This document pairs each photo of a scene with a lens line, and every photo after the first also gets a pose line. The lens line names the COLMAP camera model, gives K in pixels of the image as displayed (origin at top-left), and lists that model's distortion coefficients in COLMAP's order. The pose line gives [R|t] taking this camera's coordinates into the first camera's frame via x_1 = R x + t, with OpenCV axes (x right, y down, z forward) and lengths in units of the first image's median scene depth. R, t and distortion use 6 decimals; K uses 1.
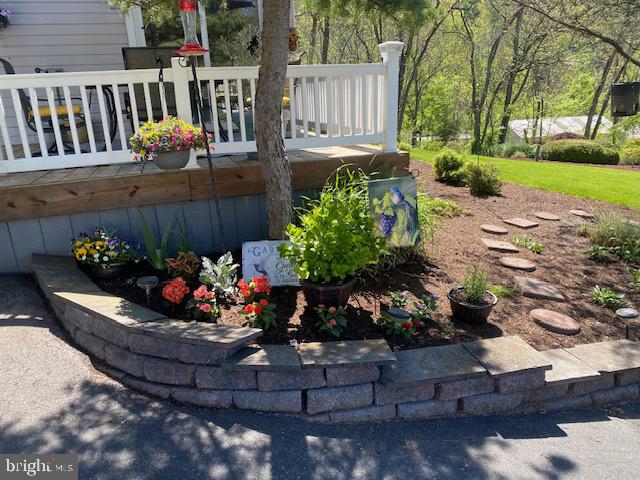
lens RADIAL K [[490.7, 0, 314.8], [0, 490.7, 231.3], [0, 0, 1]] dist [0.043307, -0.071720]
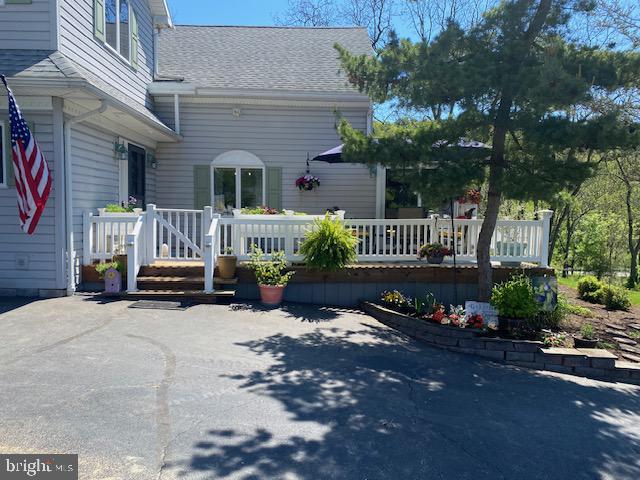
lens RADIAL K [[490.7, 0, 314.8], [0, 490.7, 231.3], [0, 0, 1]] dist [0.043307, -0.071720]
pose [[0.959014, 0.064606, -0.275896, -0.075192], [-0.129012, 0.966442, -0.222138, 0.104163], [0.252286, 0.248628, 0.935166, -0.446104]]
